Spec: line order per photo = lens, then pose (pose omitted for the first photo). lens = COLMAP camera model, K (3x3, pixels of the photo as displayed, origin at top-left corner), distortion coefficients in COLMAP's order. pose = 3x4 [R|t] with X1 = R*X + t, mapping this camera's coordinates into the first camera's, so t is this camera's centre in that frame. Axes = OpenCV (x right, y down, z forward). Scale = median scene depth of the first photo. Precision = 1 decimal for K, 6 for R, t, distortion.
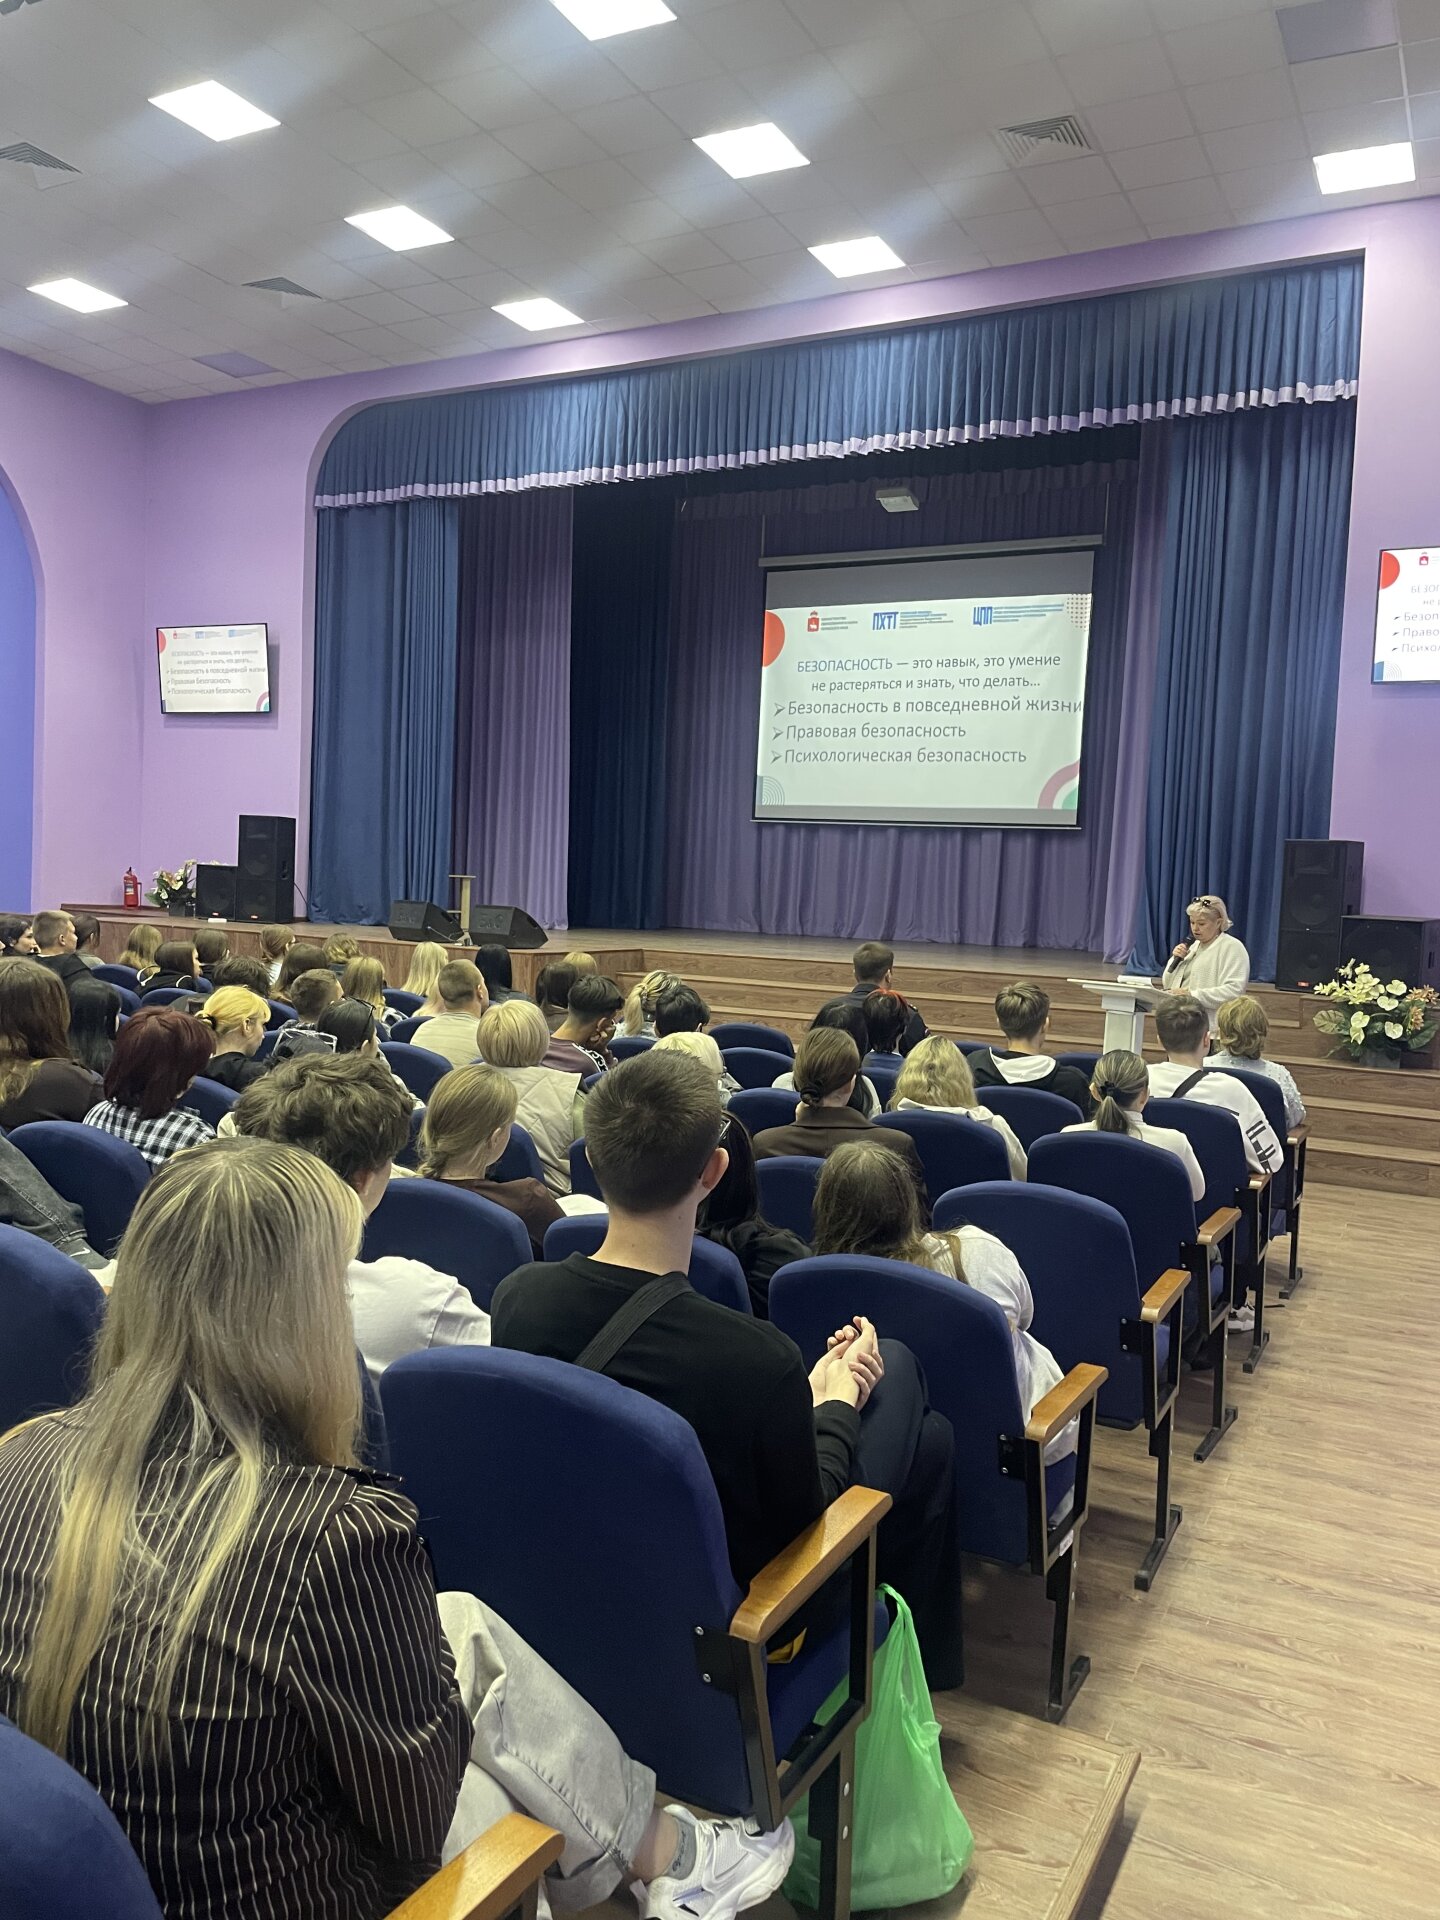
lens RADIAL K [[1433.6, 0, 674.4], [0, 1433.6, 959.8], [0, 0, 1]] dist [-0.003370, -0.007699]
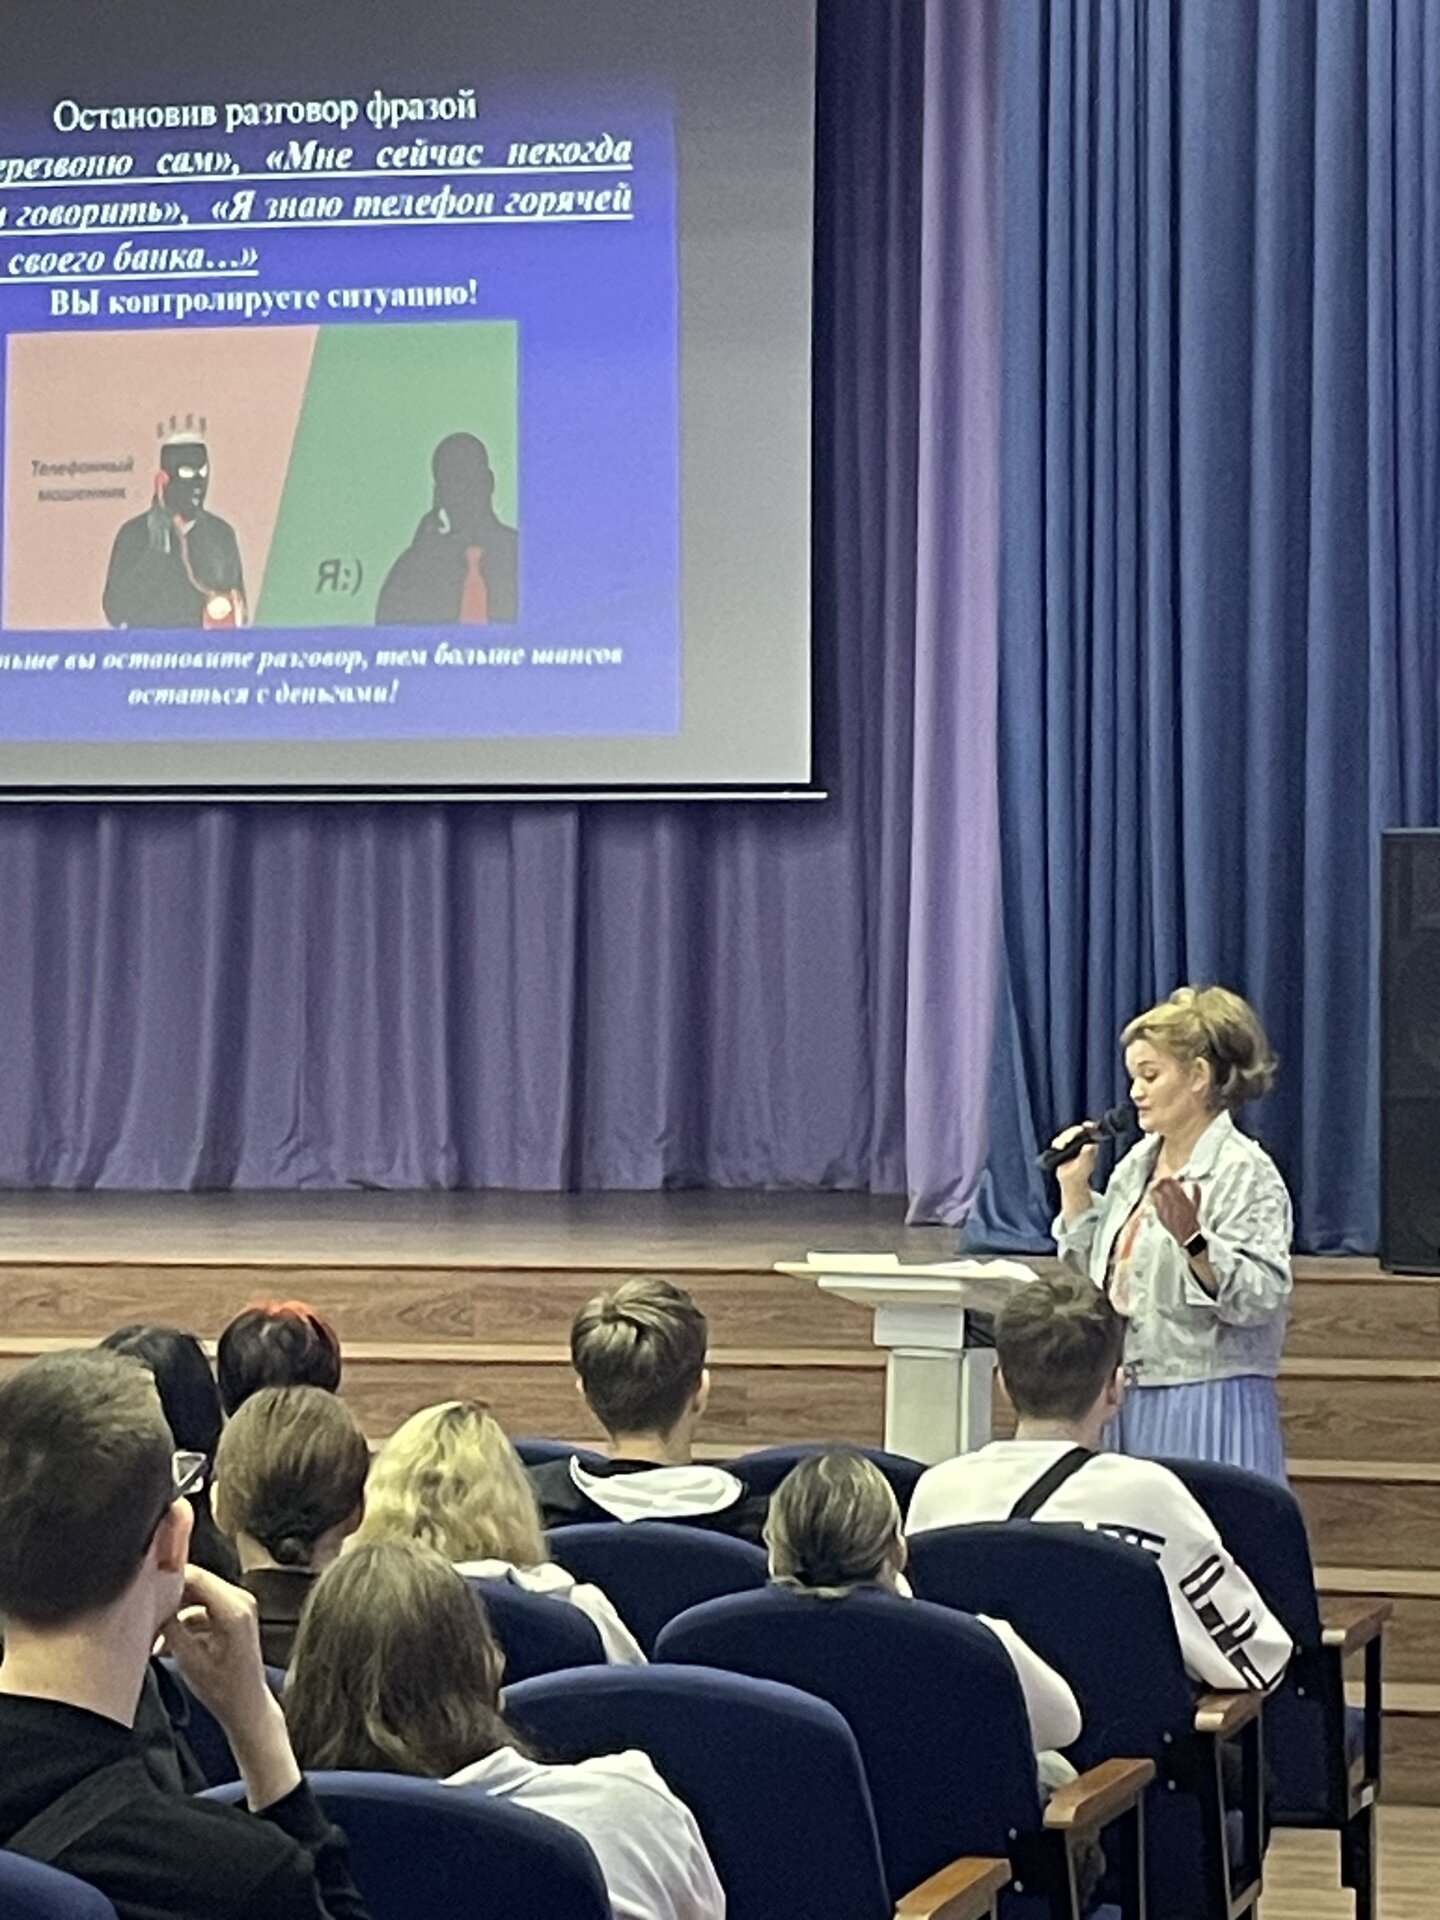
lens RADIAL K [[5709.5, 0, 746.0], [0, 5709.5, 959.8], [0, 0, 1]] dist [0.159773, 0.466644]
pose [[0.968113, -0.037372, 0.247713, -0.059229], [0.051682, 0.997334, -0.051520, 0.009125], [-0.245127, 0.062679, 0.967463, -0.280613]]
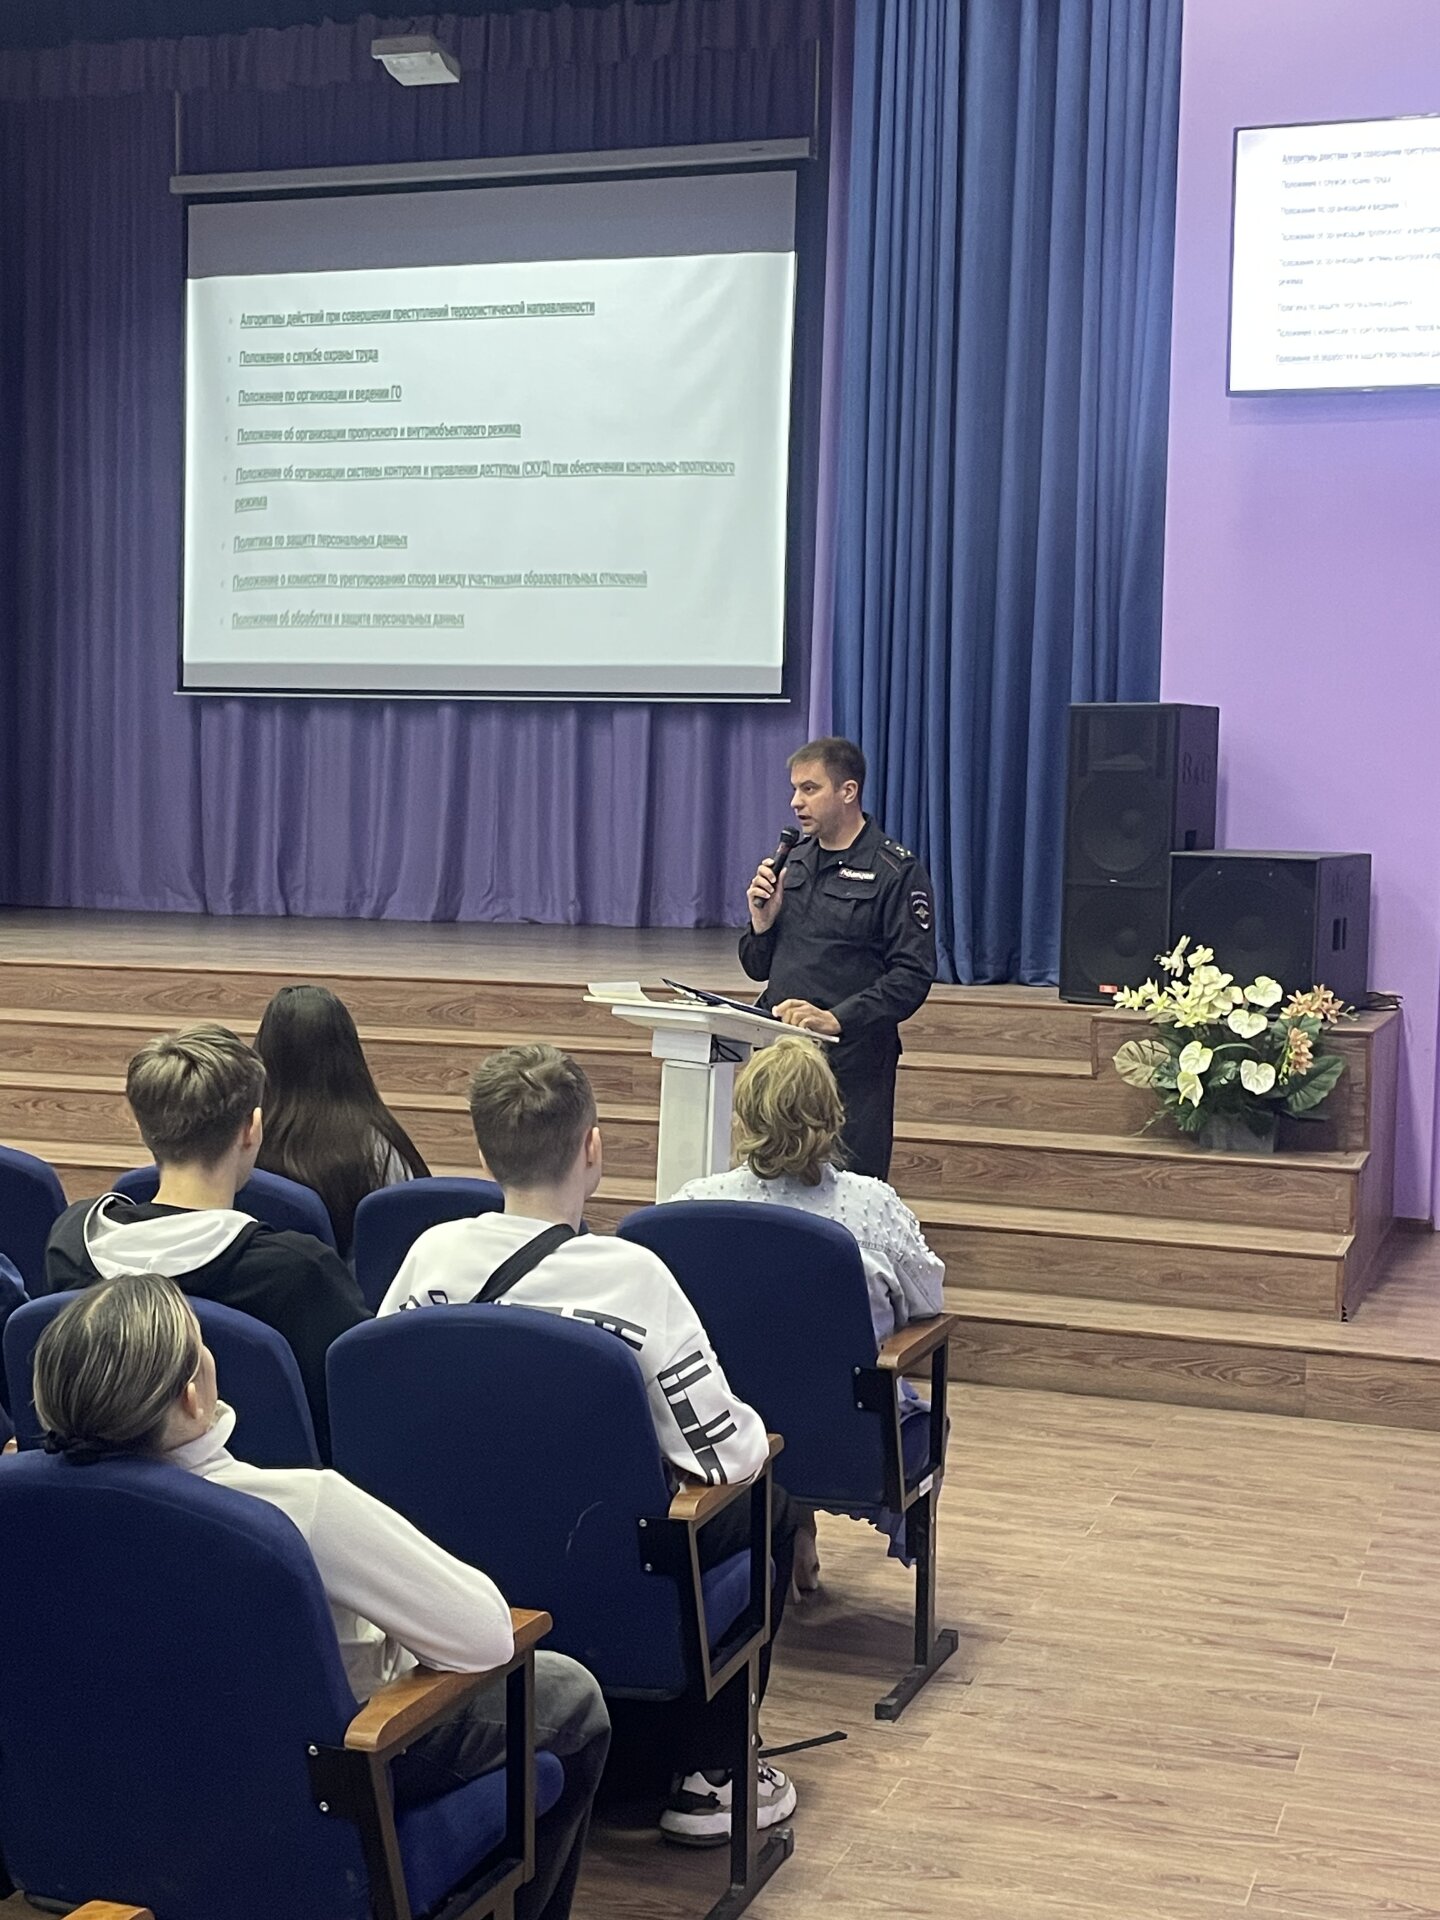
lens RADIAL K [[2512.6, 0, 720.0], [0, 2512.6, 960.0], [0, 0, 1]] dist [0.017570, 0.009546]
pose [[0.984167, -0.028501, 0.174935, 0.147929], [0.028305, 0.999593, 0.003614, -0.000308], [-0.174966, 0.001395, 0.984573, 0.148403]]
